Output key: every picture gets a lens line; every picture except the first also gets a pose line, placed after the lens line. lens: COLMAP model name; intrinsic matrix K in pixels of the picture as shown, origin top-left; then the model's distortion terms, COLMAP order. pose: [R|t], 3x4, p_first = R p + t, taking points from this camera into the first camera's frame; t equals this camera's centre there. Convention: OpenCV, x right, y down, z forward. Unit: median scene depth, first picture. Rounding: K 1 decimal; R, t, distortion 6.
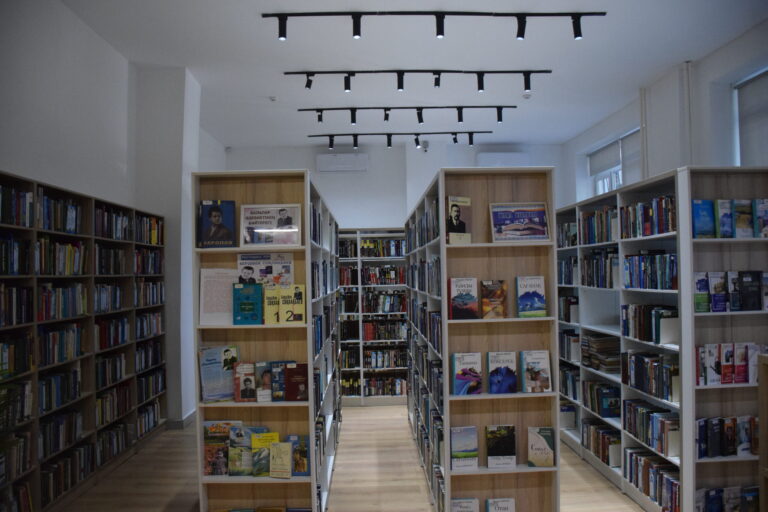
lens RADIAL K [[596.6, 0, 384.0], [0, 596.6, 256.0], [0, 0, 1]] dist [-0.156772, 0.100246]
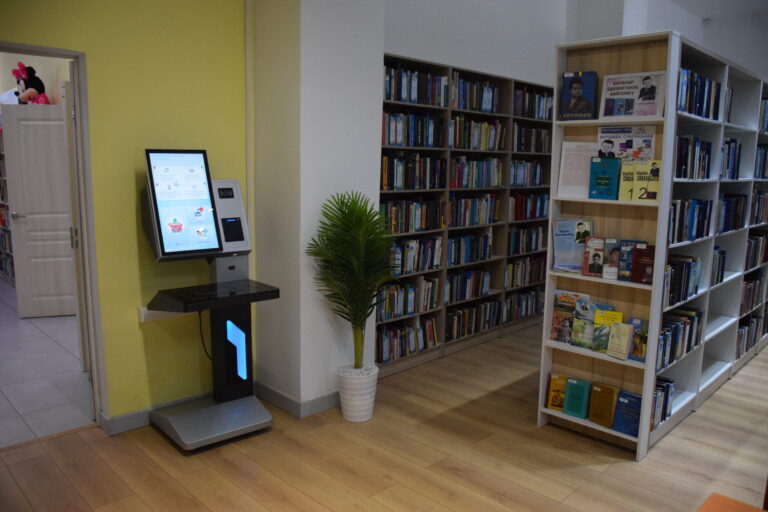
lens RADIAL K [[596.6, 0, 384.0], [0, 596.6, 256.0], [0, 0, 1]] dist [-0.156772, 0.100246]
pose [[0.683138, 0.137961, -0.717139, 0.226776], [-0.002563, 0.982441, 0.186557, 0.027641], [0.730285, -0.125606, 0.671497, 0.069279]]
